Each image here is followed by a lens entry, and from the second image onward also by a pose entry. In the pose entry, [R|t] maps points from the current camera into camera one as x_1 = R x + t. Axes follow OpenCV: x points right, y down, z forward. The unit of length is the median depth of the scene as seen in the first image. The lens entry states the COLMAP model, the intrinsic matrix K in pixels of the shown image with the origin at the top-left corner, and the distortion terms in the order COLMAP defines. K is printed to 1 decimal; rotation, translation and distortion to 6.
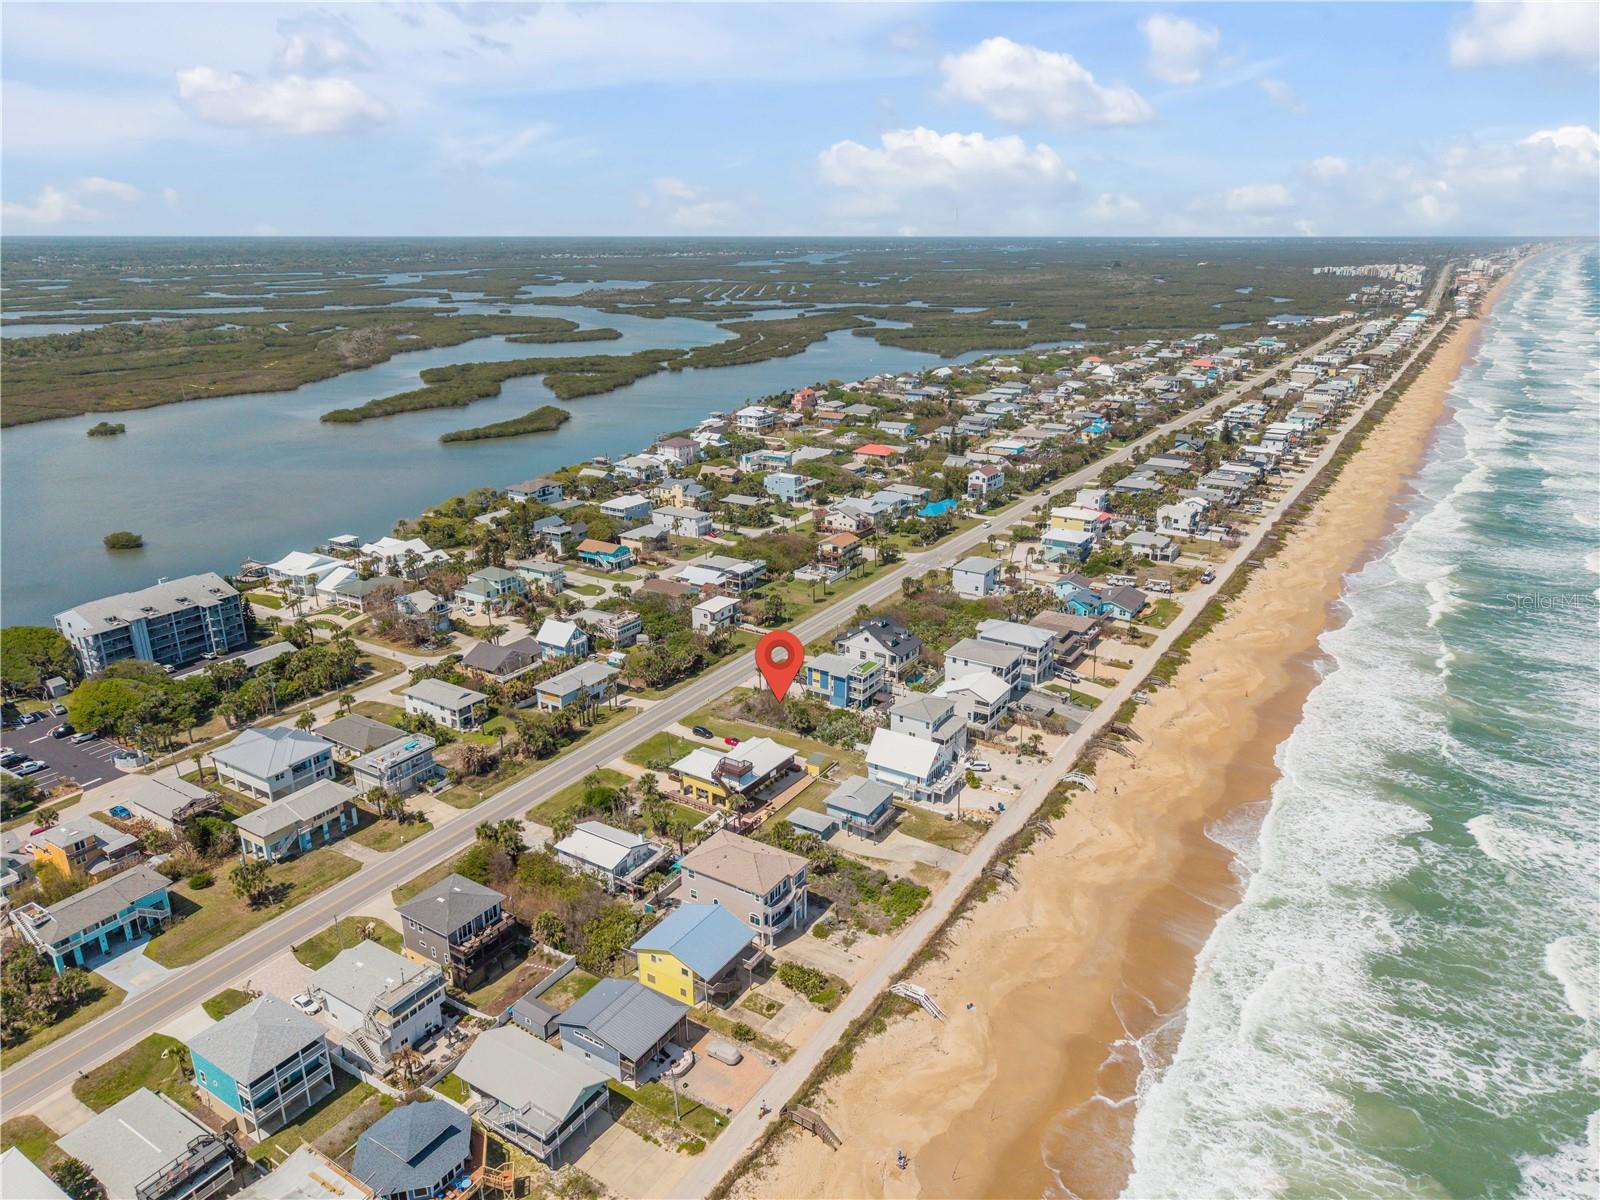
lens RADIAL K [[1080.1, 0, 800.0], [0, 1080.1, 600.0], [0, 0, 1]] dist [0.003579, -0.002019]
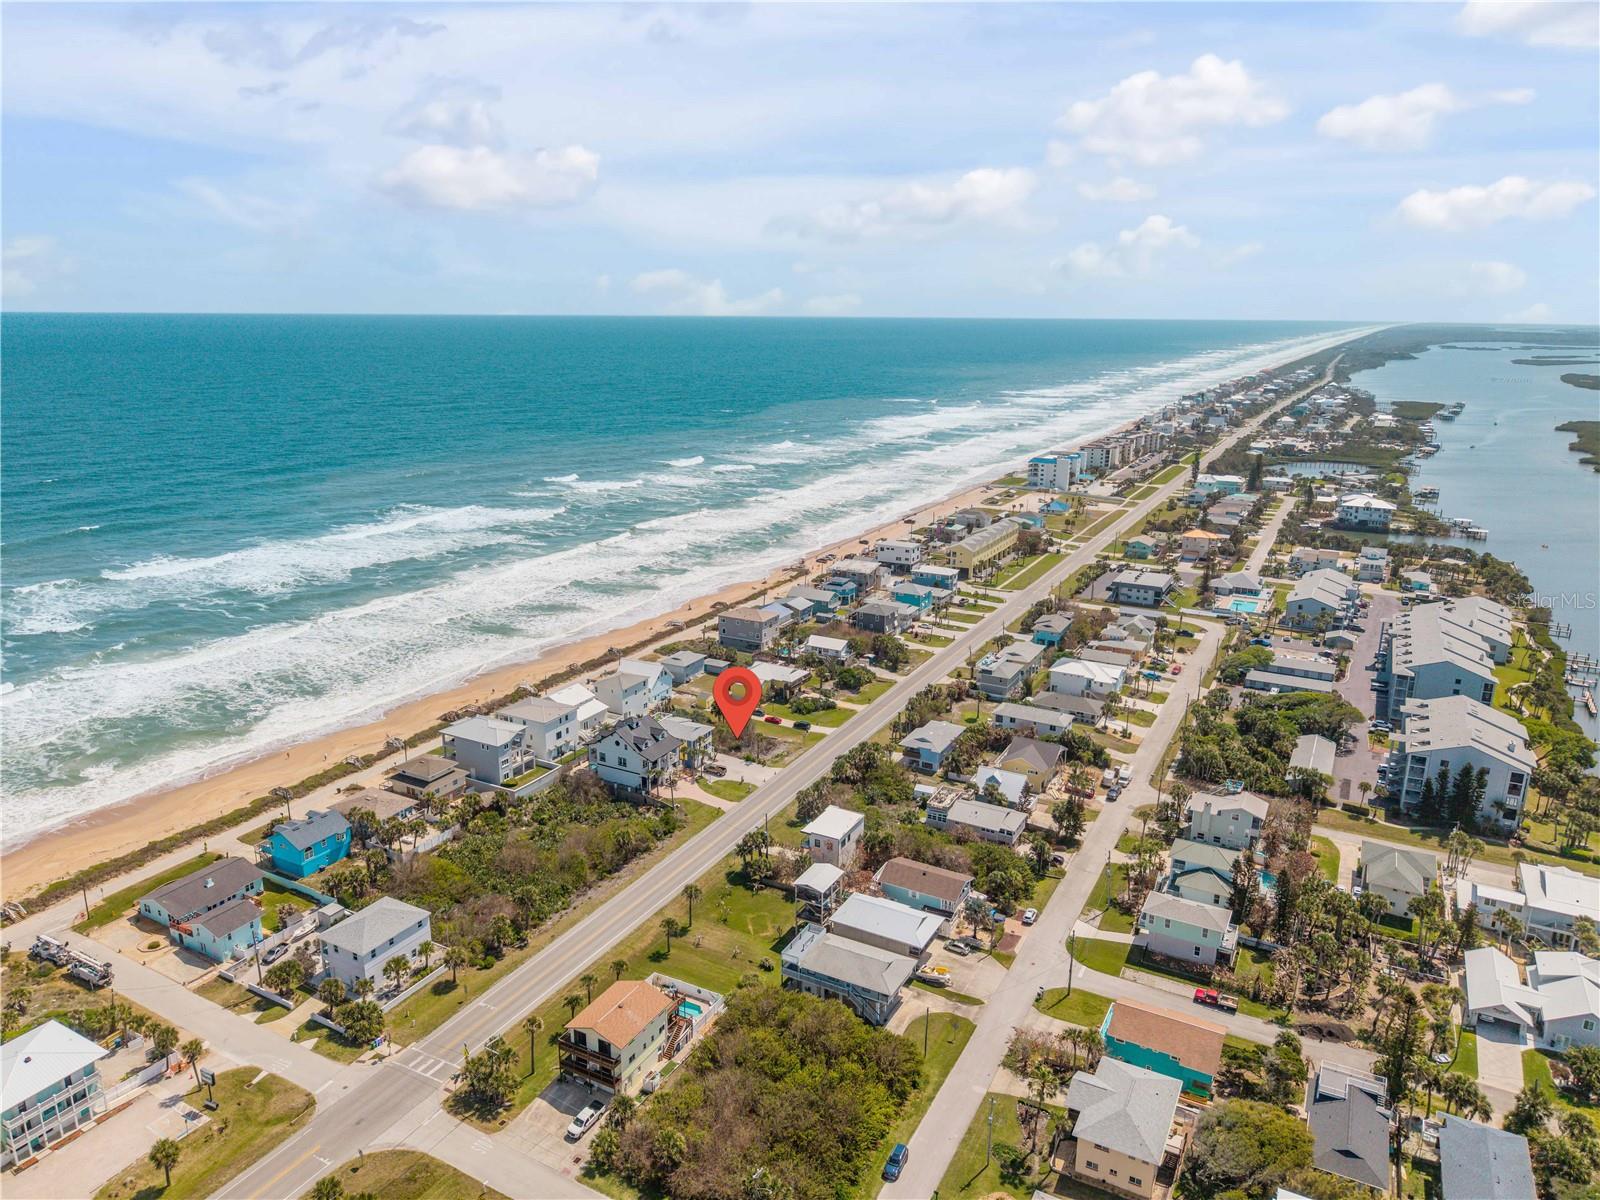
lens RADIAL K [[1080.1, 0, 800.0], [0, 1080.1, 600.0], [0, 0, 1]] dist [0.003579, -0.002019]
pose [[-0.998269, 0.014666, -0.056948, -0.022487], [-0.019721, 0.828840, 0.559138, -0.665246], [0.055401, 0.559293, -0.827116, 1.924239]]
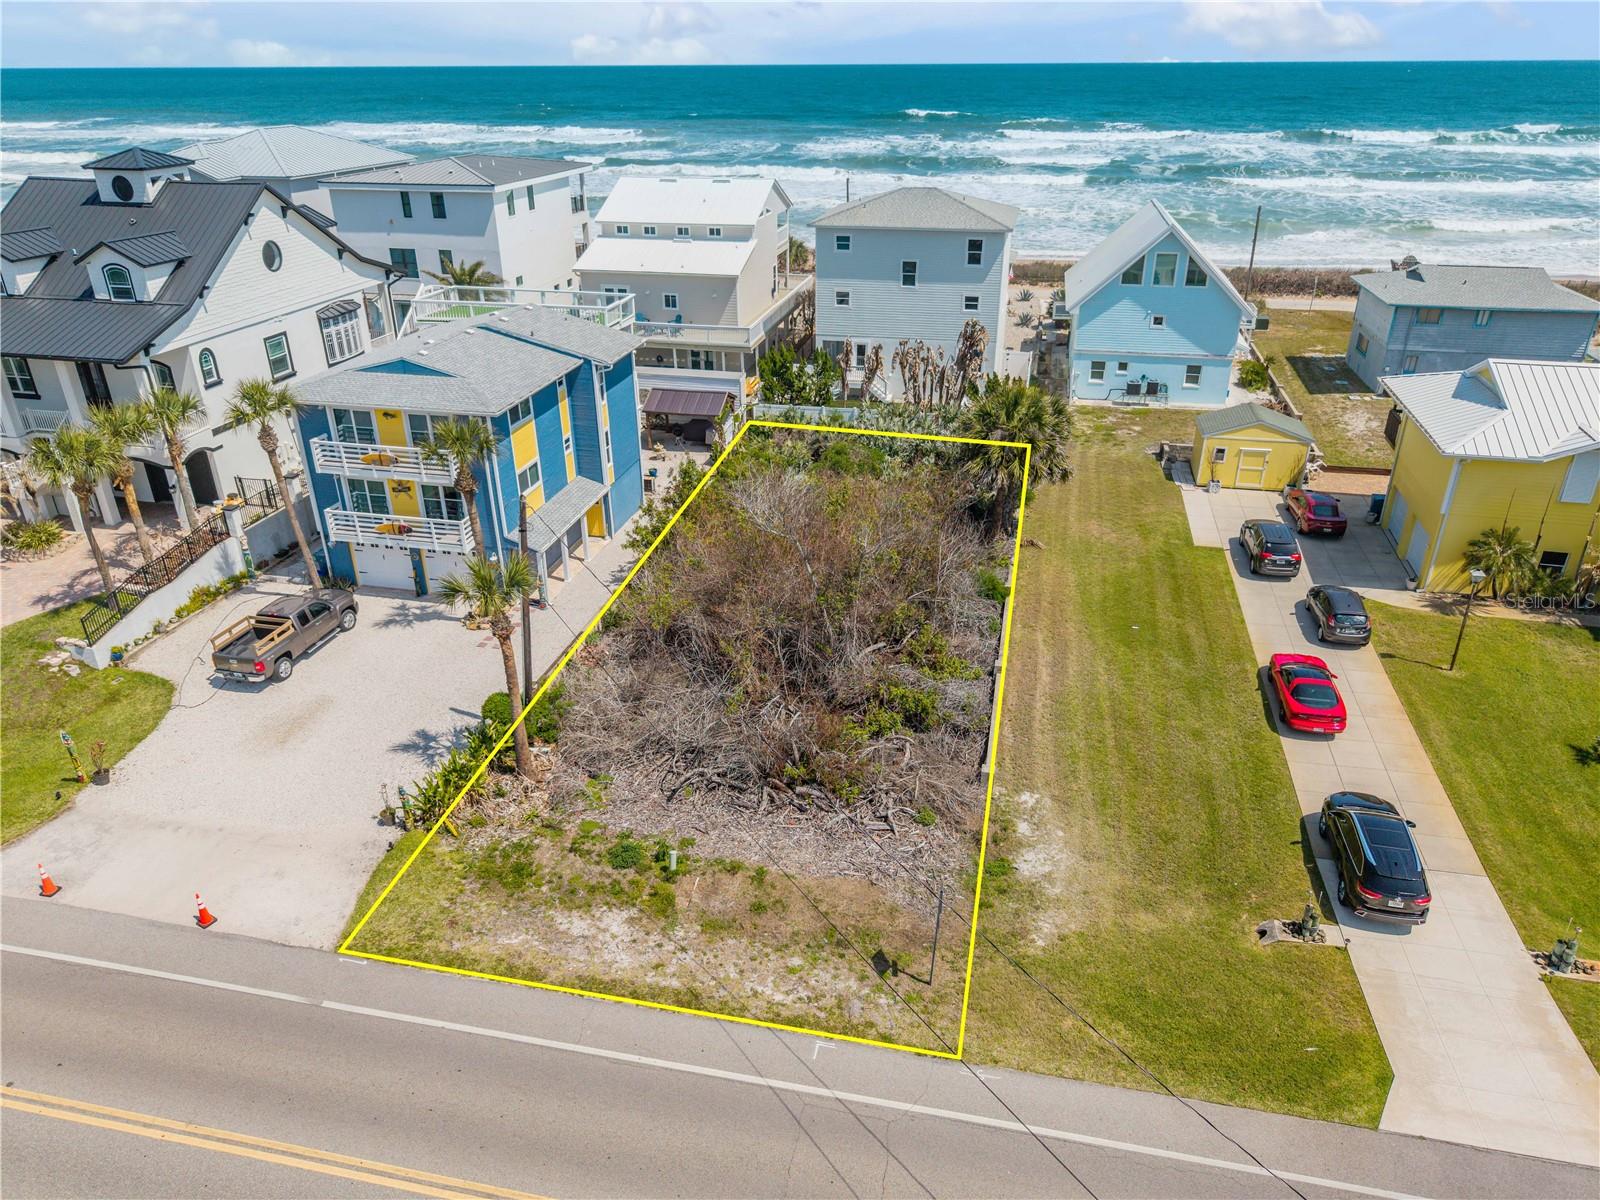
lens RADIAL K [[1080.1, 0, 800.0], [0, 1080.1, 600.0], [0, 0, 1]] dist [0.003579, -0.002019]
pose [[-0.334825, -0.418188, 0.844400, -0.161649], [0.308824, 0.797928, 0.517629, 0.017489], [-0.890236, 0.434086, -0.138020, 1.069093]]
